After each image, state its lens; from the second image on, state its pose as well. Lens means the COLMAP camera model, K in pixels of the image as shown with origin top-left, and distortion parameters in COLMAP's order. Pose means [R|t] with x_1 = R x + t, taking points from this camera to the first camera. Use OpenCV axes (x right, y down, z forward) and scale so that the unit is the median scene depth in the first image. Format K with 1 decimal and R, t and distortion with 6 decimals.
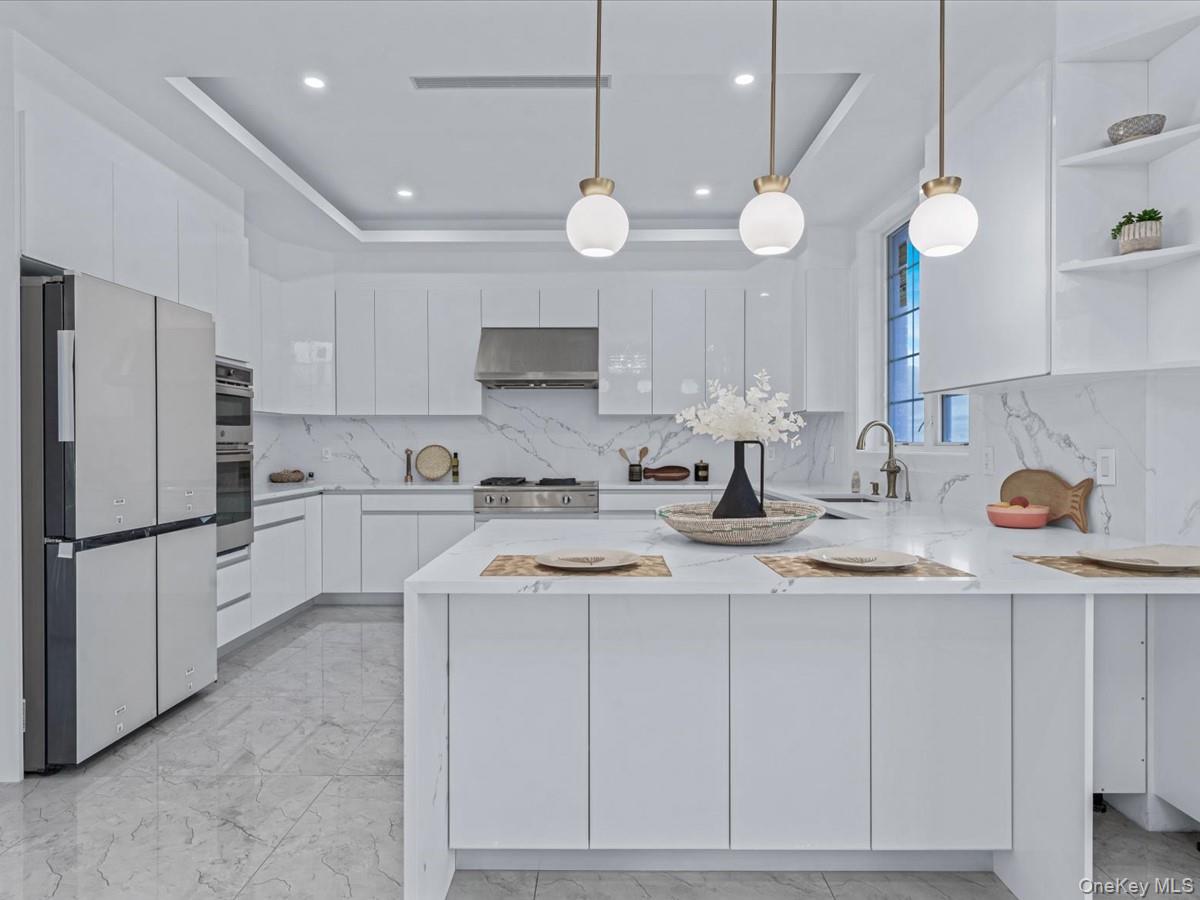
lens RADIAL K [[711.7, 0, 593.5], [0, 711.7, 447.2], [0, 0, 1]] dist [0.000542, 0.001370]
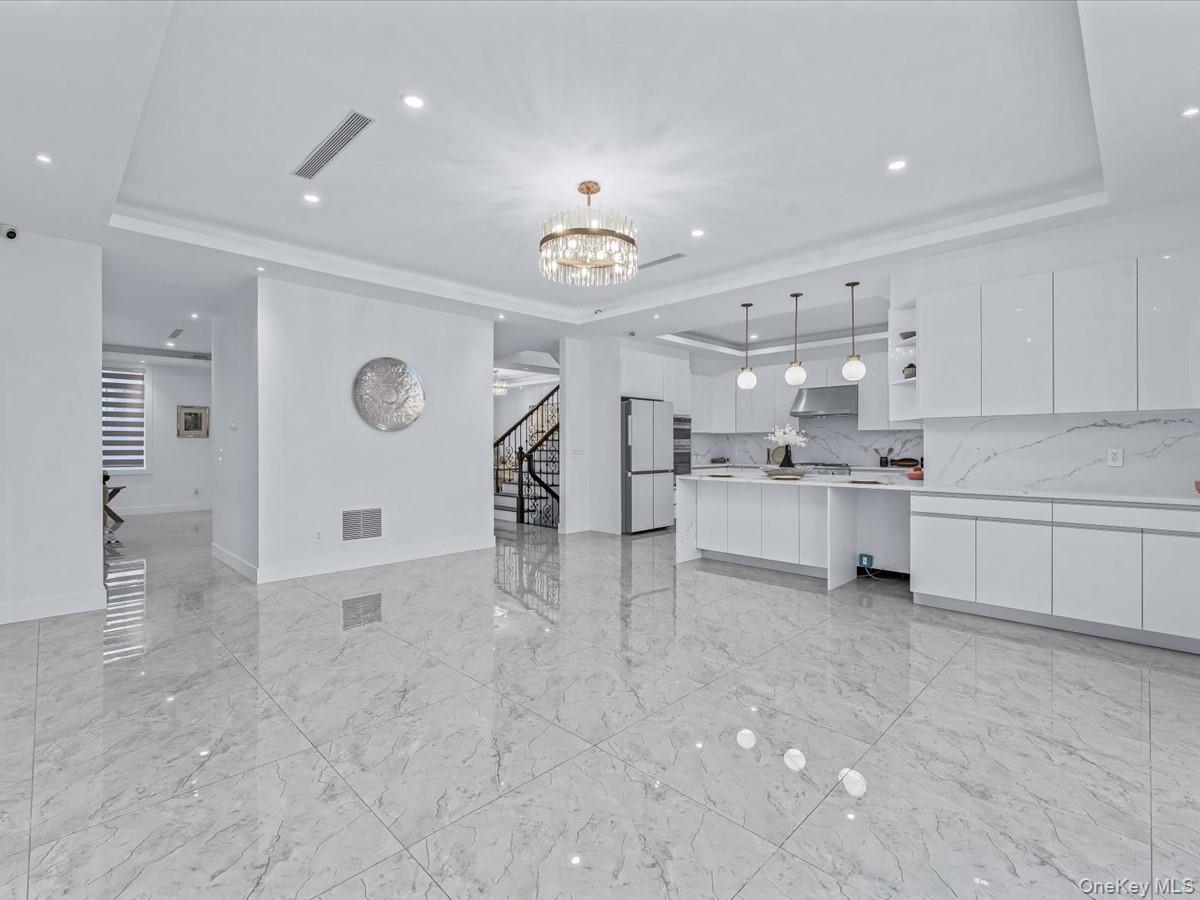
lens RADIAL K [[548.2, 0, 608.9], [0, 548.2, 444.9], [0, 0, 1]] dist [-0.003880, 0.000881]
pose [[0.738648, -0.001497, -0.674090, 0.727561], [-0.004414, 0.999965, -0.007058, 0.008622], [0.674077, 0.008189, 0.738616, -0.778775]]
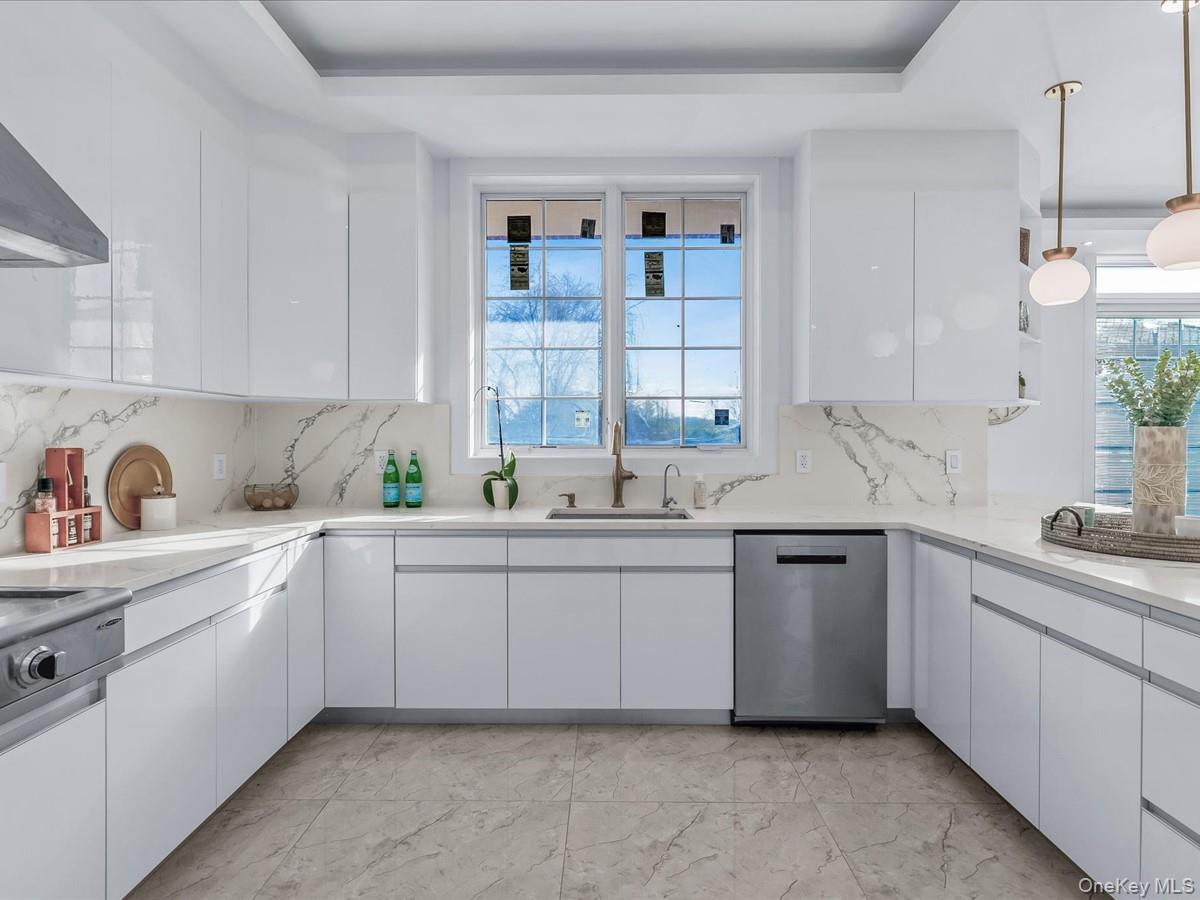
lens RADIAL K [[623.2, 0, 596.4], [0, 623.2, 429.6], [0, 0, 1]] dist [0.001600, -0.000443]
pose [[0.000943, 0.016732, 0.999860, -0.384981], [0.006204, 0.999841, -0.016737, -0.014833], [-0.999980, 0.006219, 0.000839, 1.075167]]
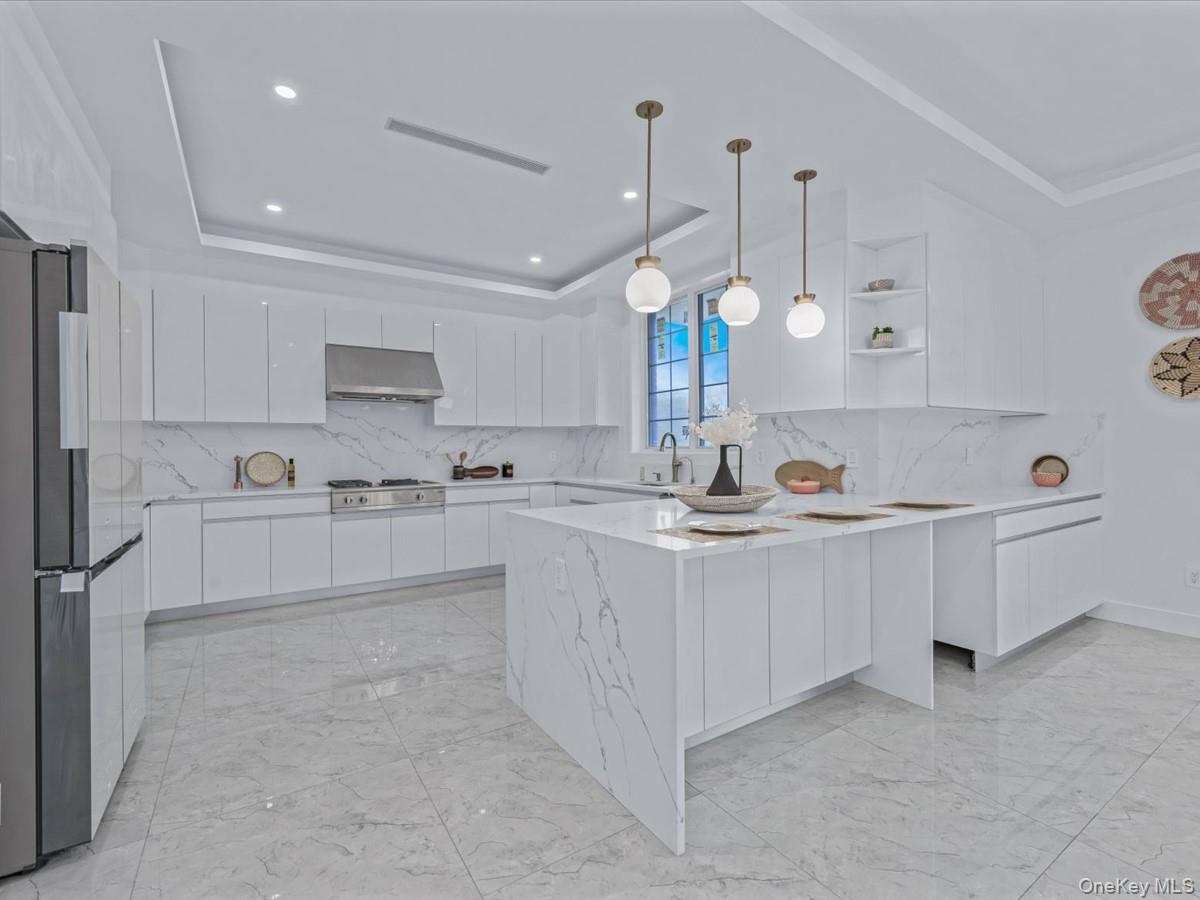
lens RADIAL K [[548.2, 0, 608.1], [0, 548.2, 447.4], [0, 0, 1]] dist [-0.003880, 0.000881]
pose [[0.831517, -0.005734, 0.555469, -0.380268], [0.010432, 0.999932, -0.005294, -0.000057], [-0.555401, 0.010196, 0.831520, 0.091635]]
